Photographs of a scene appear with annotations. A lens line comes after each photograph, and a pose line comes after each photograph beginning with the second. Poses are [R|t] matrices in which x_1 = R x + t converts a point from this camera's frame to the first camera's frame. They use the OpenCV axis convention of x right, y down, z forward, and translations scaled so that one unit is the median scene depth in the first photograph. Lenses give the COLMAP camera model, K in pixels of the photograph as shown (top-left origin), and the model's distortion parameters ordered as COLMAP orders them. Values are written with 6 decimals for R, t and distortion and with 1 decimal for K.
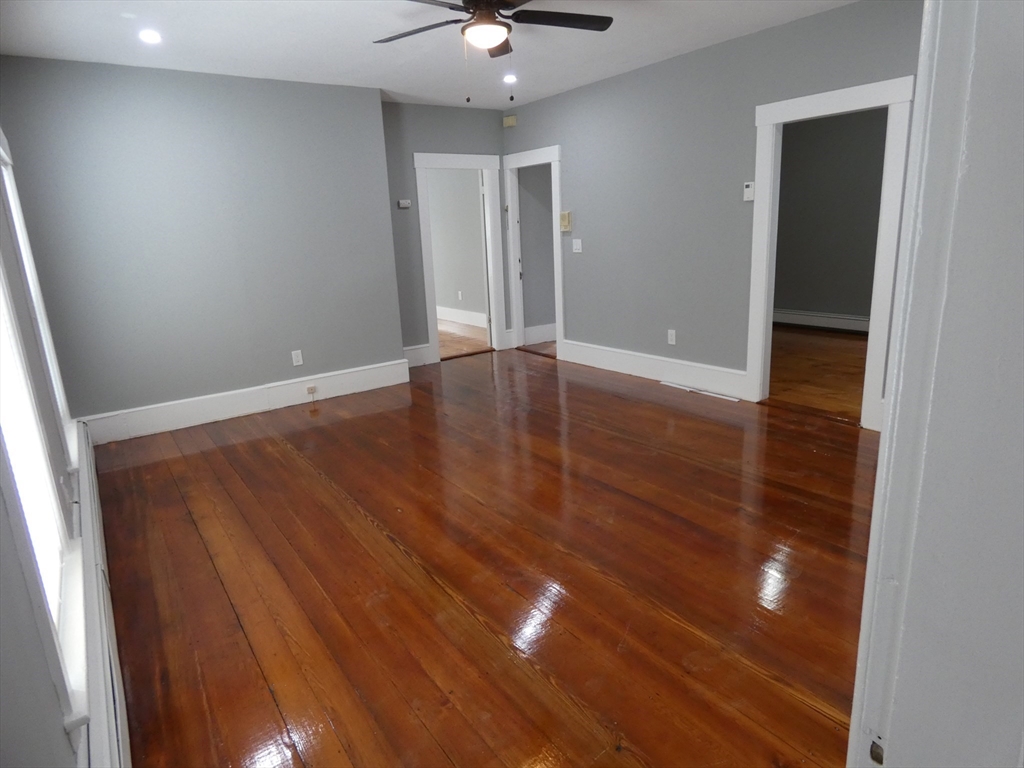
lens RADIAL K [[612.7, 0, 512.0], [0, 612.7, 384.0], [0, 0, 1]] dist [-0.005284, -0.000776]
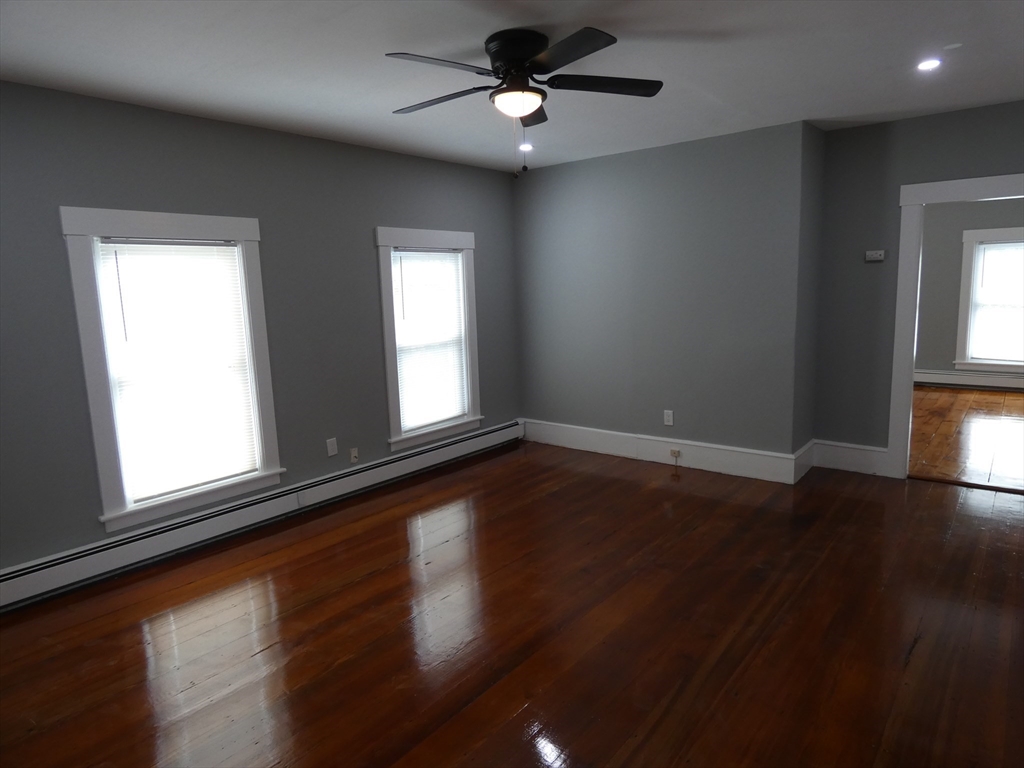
lens RADIAL K [[626.1, 0, 534.5], [0, 626.1, 380.8], [0, 0, 1]] dist [0.000108, -0.000234]
pose [[0.270572, 0.185248, -0.944709, 0.526336], [-0.224535, 0.966391, 0.125191, -0.176073], [0.936149, 0.178247, 0.303073, 0.484348]]
